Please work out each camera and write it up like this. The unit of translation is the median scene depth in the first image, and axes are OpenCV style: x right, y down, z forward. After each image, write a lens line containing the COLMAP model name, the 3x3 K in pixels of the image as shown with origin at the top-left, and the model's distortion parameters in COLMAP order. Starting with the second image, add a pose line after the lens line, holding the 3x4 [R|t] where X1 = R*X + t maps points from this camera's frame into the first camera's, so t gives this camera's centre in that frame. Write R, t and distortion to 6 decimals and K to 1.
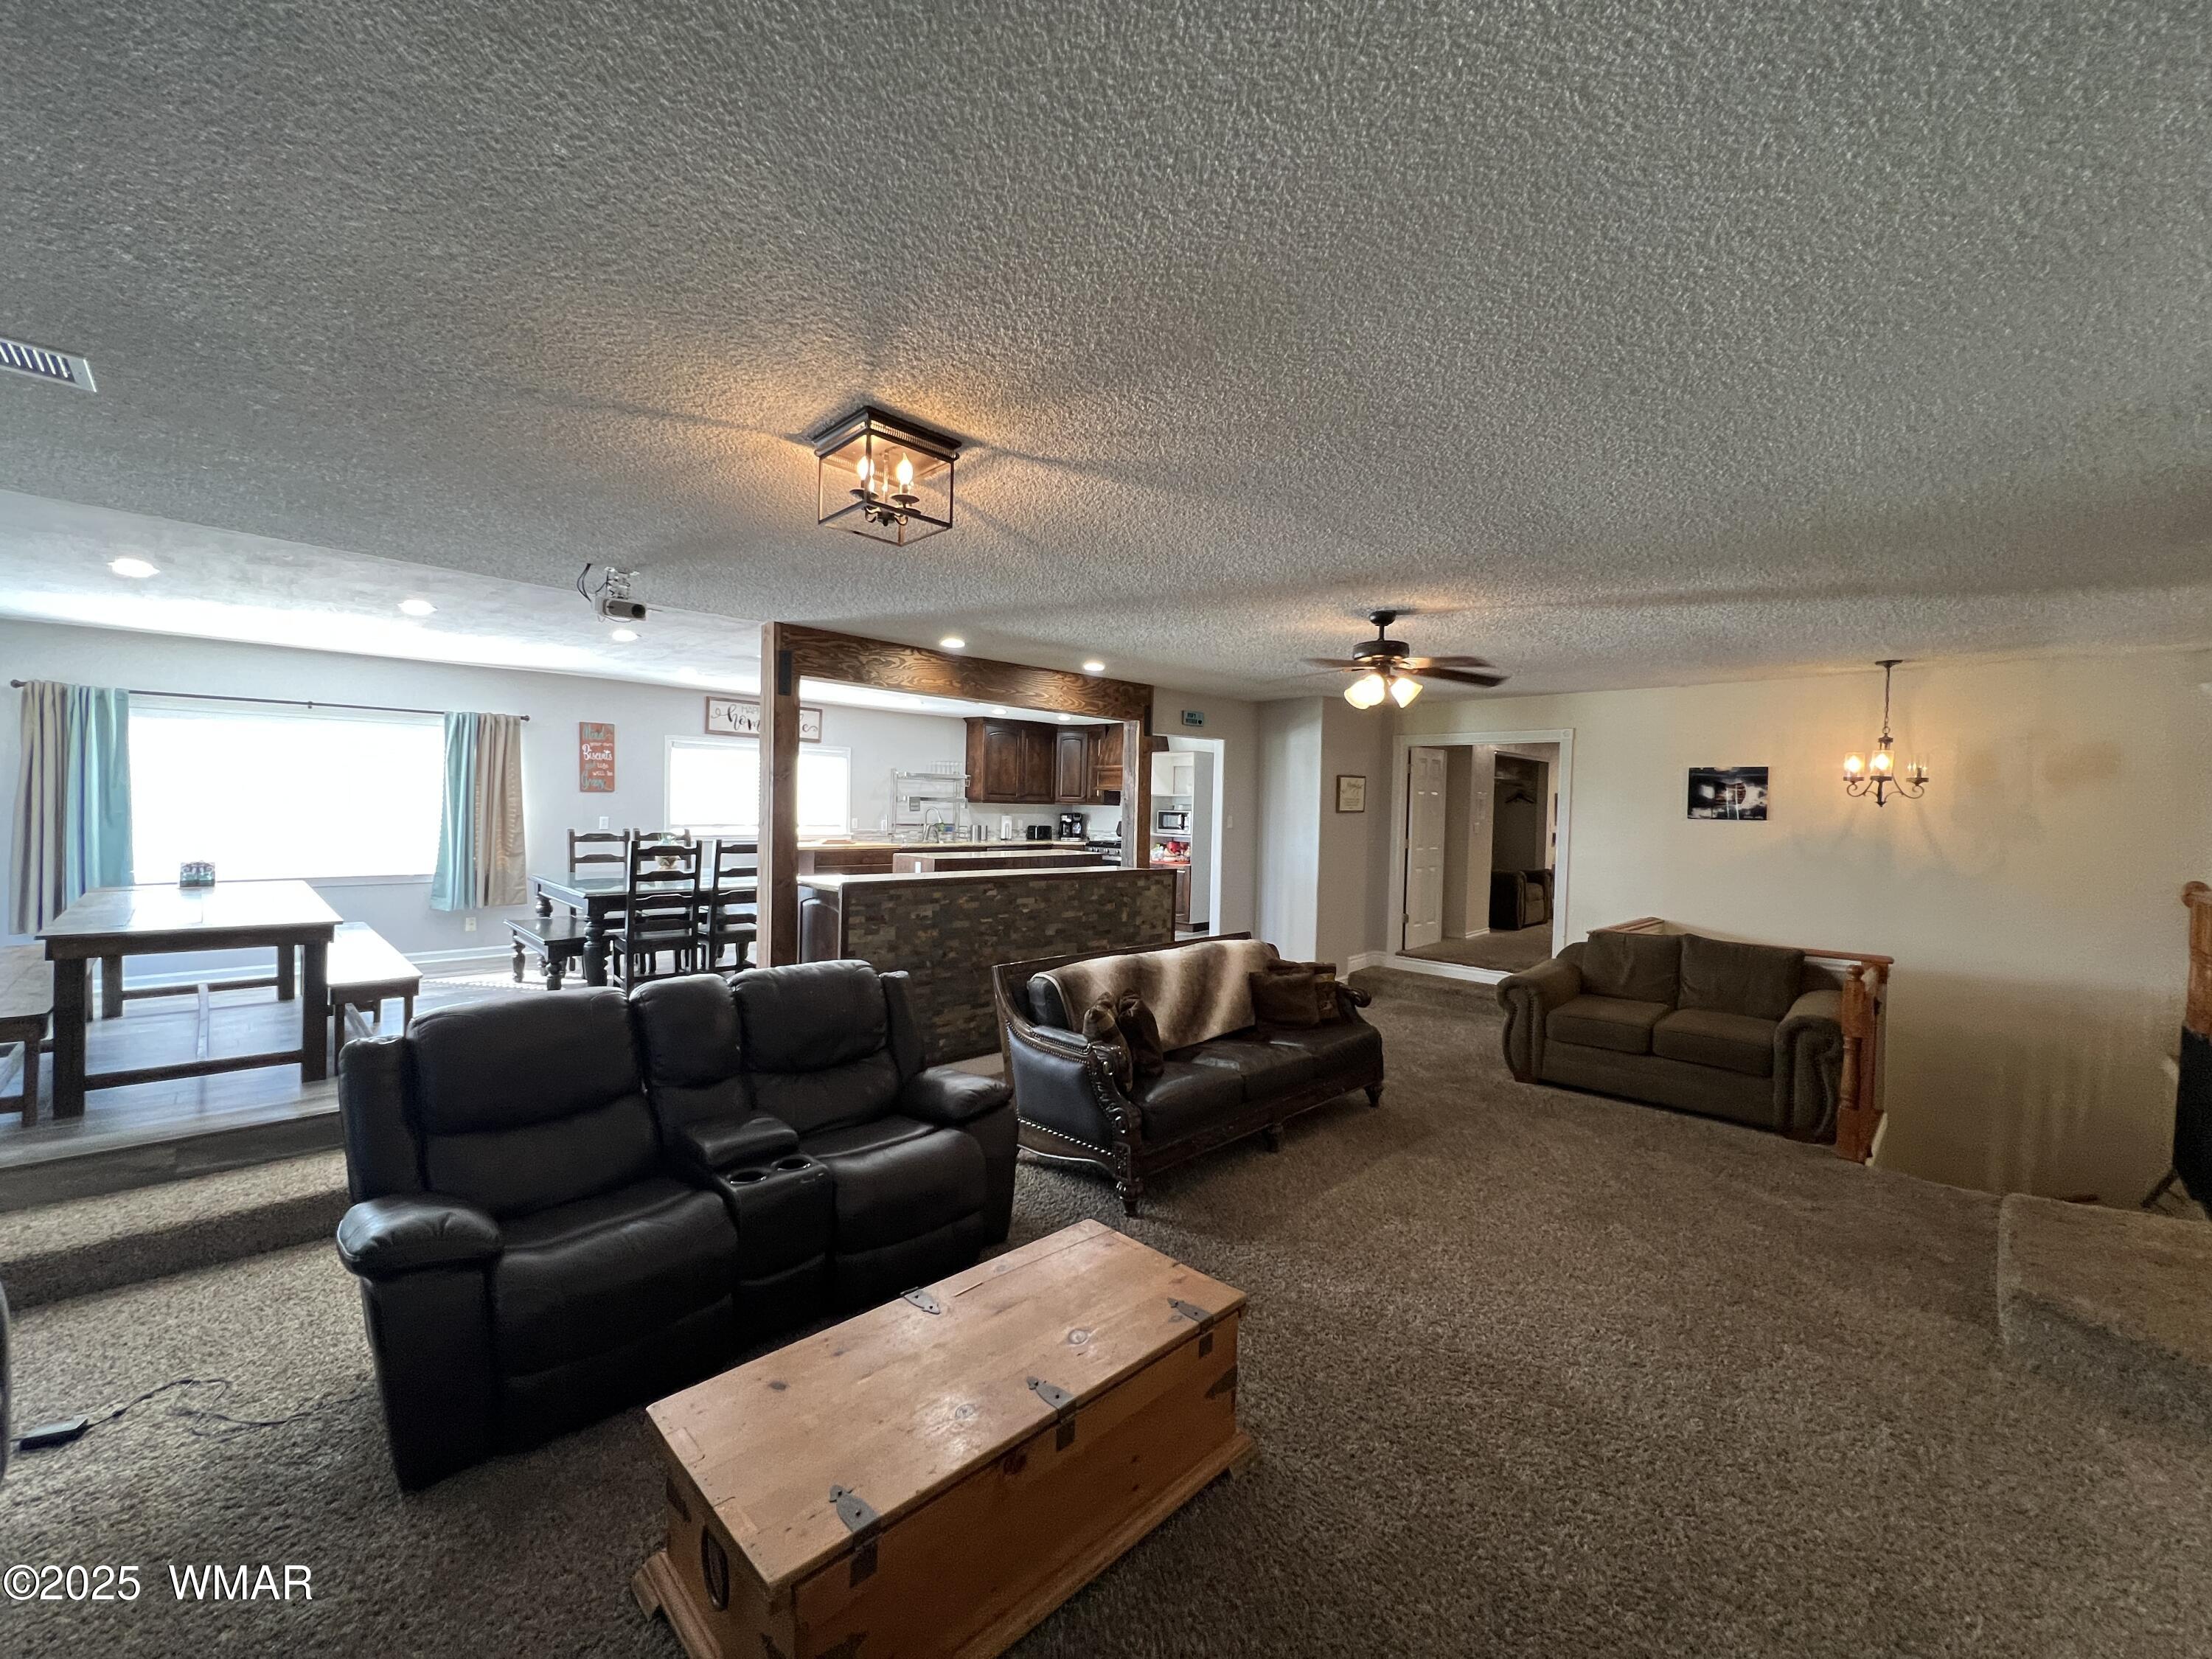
lens RADIAL K [[893.9, 0, 1107.3], [0, 893.9, 827.7], [0, 0, 1]] dist [0.000692, -0.000630]
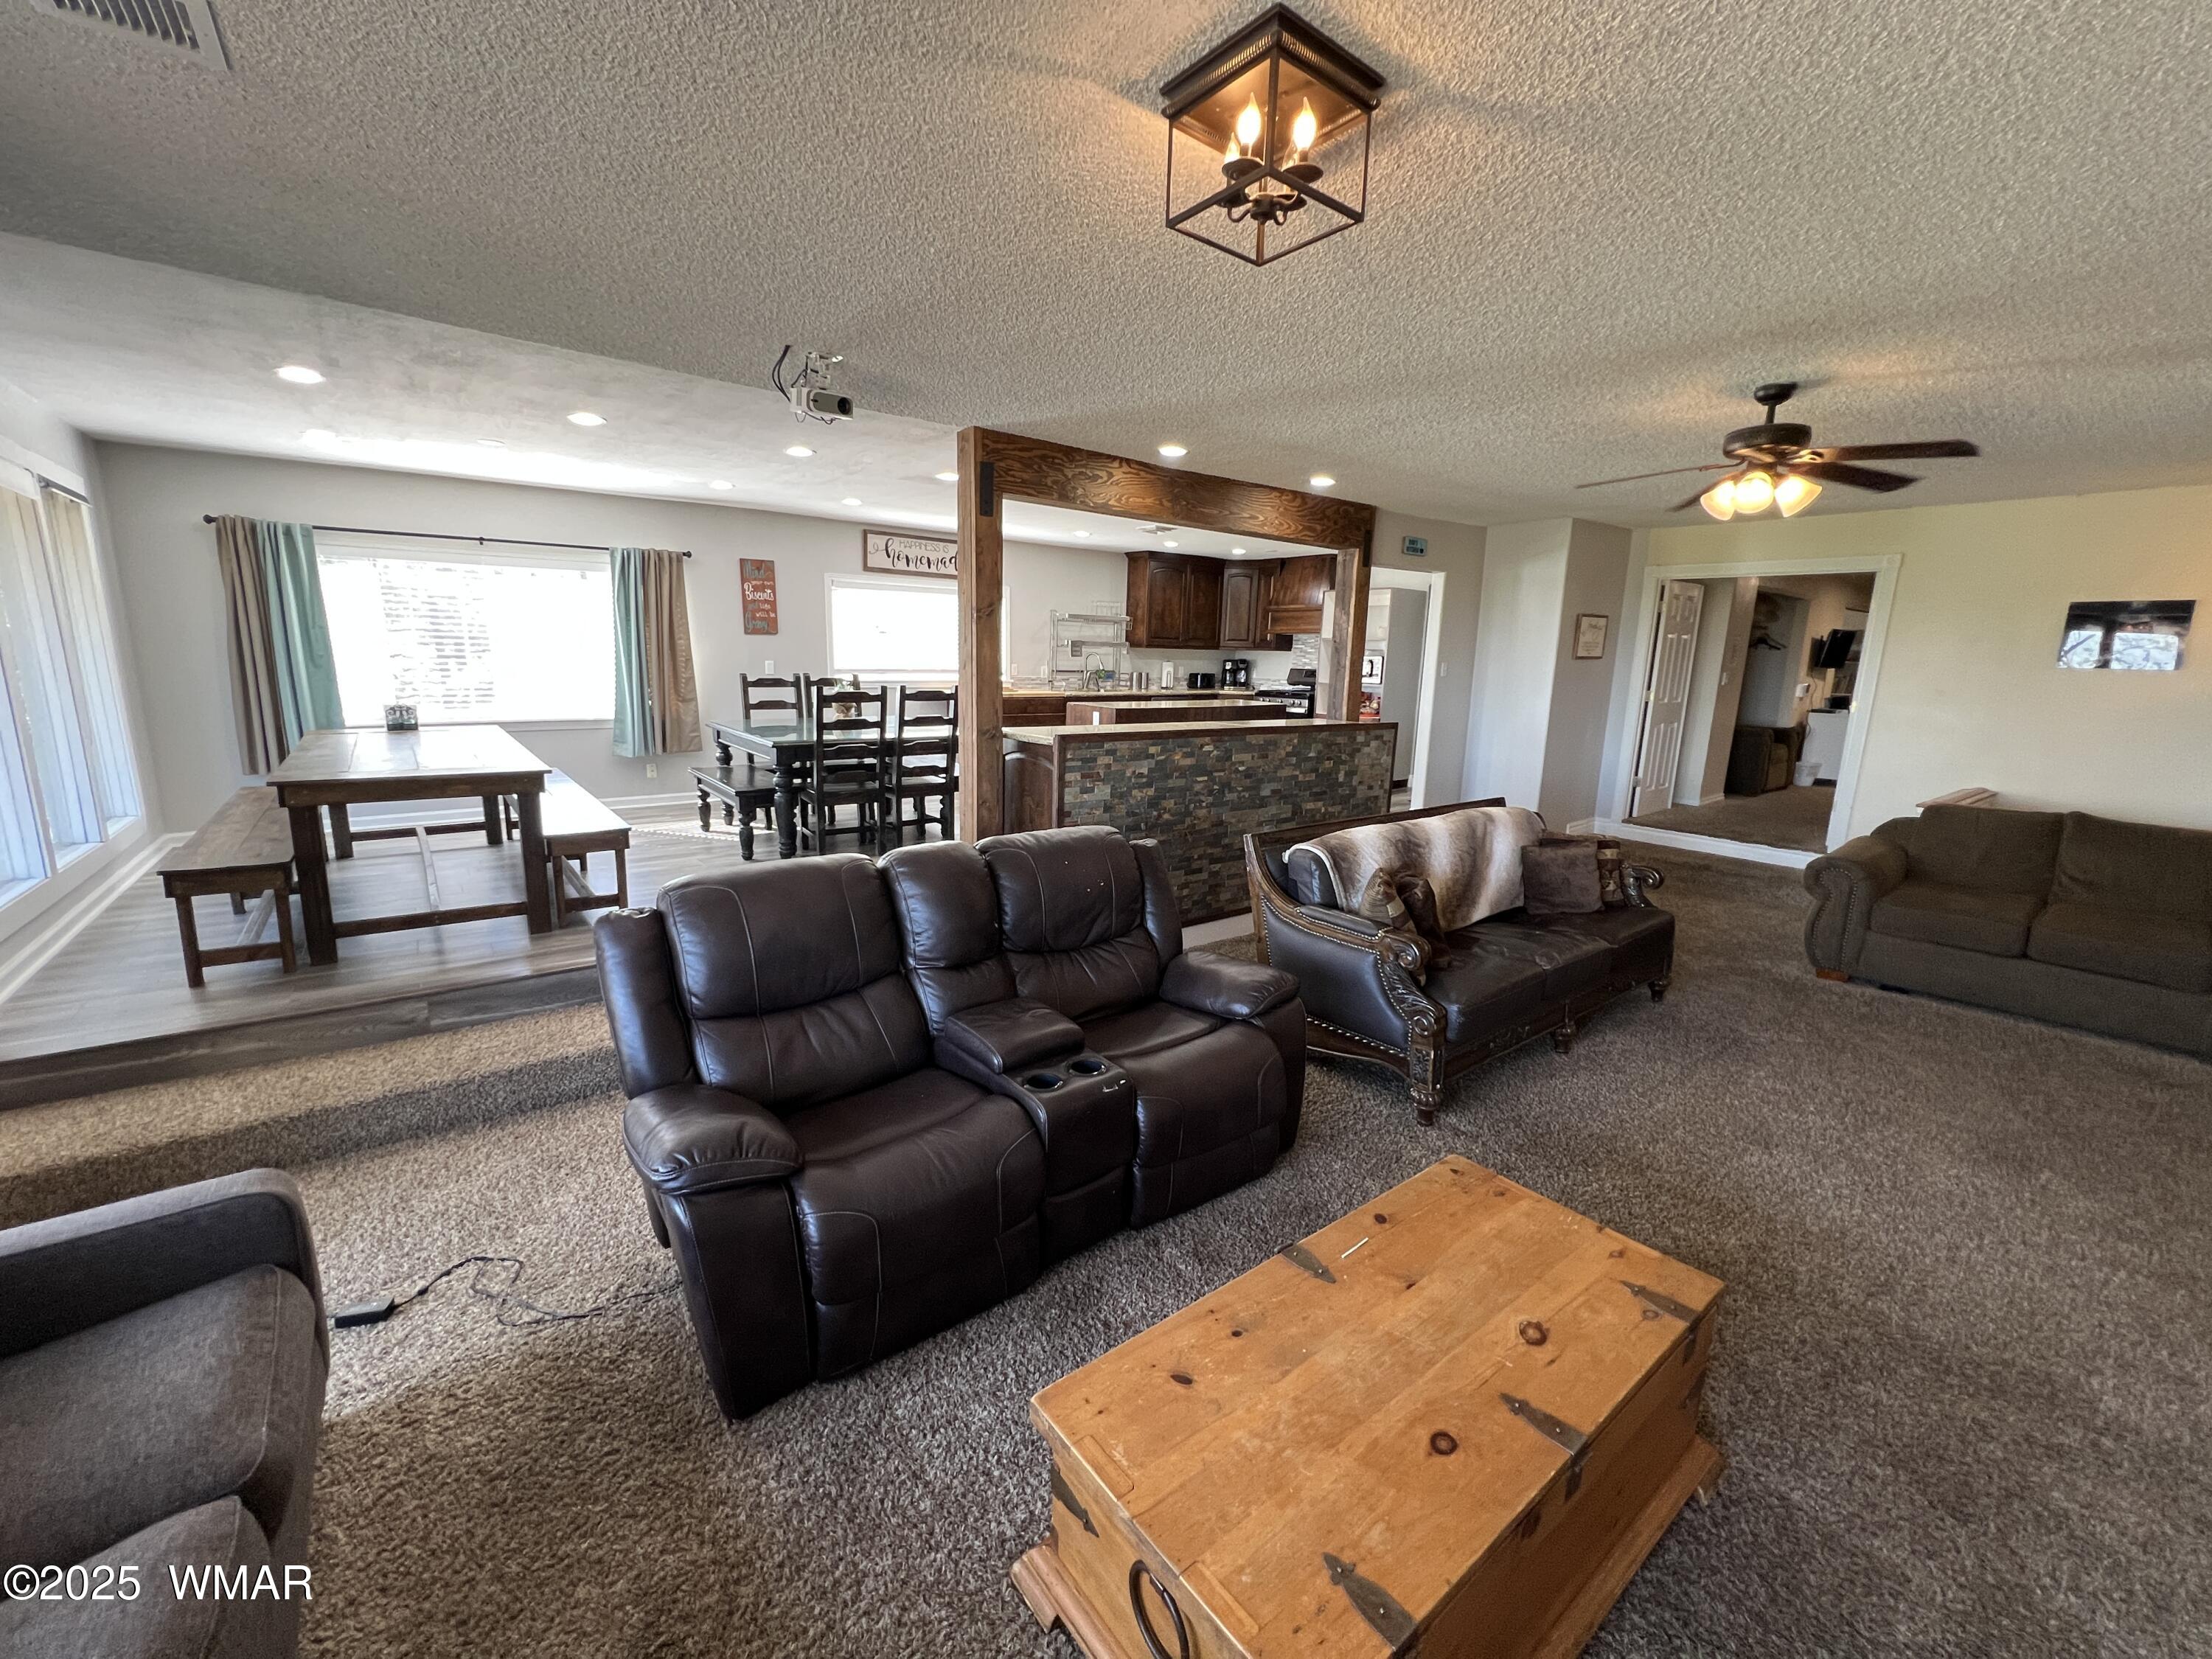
lens RADIAL K [[891.8, 0, 1103.2], [0, 891.8, 831.1], [0, 0, 1]] dist [-0.004153, 0.000774]
pose [[0.992895, 0.025246, -0.116288, -0.154030], [-0.005054, 0.985300, 0.170757, 0.004251], [0.118889, -0.168956, 0.978427, 0.129081]]
